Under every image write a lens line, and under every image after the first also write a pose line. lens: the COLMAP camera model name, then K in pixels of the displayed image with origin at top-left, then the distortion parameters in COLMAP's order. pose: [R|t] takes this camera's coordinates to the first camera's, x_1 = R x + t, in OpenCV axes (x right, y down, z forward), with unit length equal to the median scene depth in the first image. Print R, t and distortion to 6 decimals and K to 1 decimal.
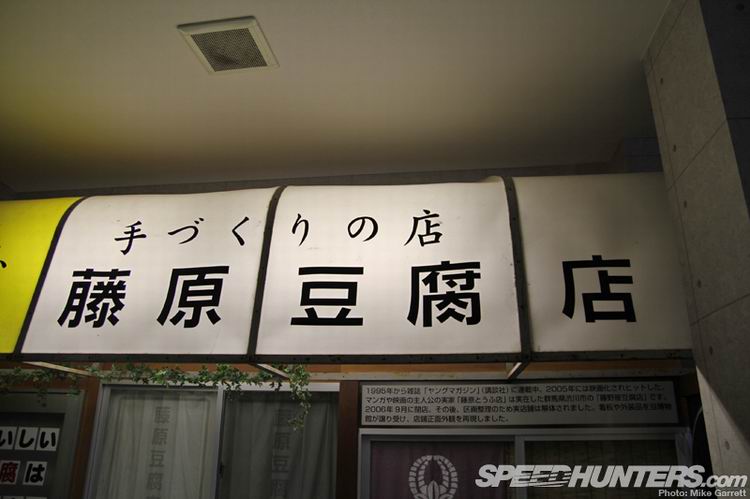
lens RADIAL K [[579.1, 0, 380.5], [0, 579.1, 249.6], [0, 0, 1]] dist [-0.124218, 0.095951]
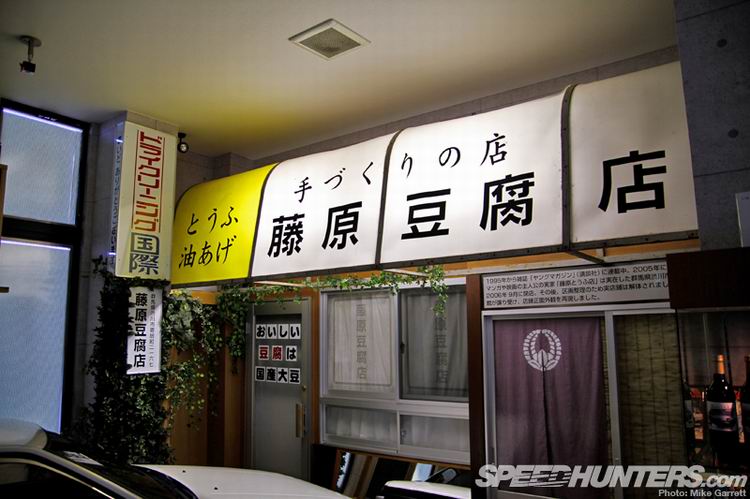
lens RADIAL K [[579.1, 0, 378.5], [0, 579.1, 249.6], [0, 0, 1]] dist [-0.124218, 0.095951]
pose [[0.873353, -0.095939, -0.477545, 0.396747], [0.180385, 0.974407, 0.134136, -0.035126], [0.452455, -0.203290, 0.868307, -0.194296]]
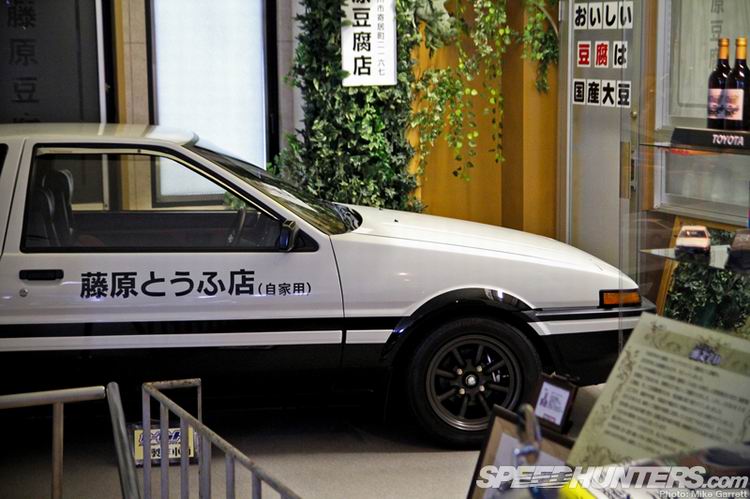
lens RADIAL K [[1705.8, 0, 373.4], [0, 1705.8, 250.3], [0, 0, 1]] dist [0.232642, 0.000000]
pose [[0.483089, 0.081769, -0.871745, 1.730352], [0.302028, 0.918957, 0.253570, -0.110266], [0.821830, -0.385788, 0.419242, -0.585237]]
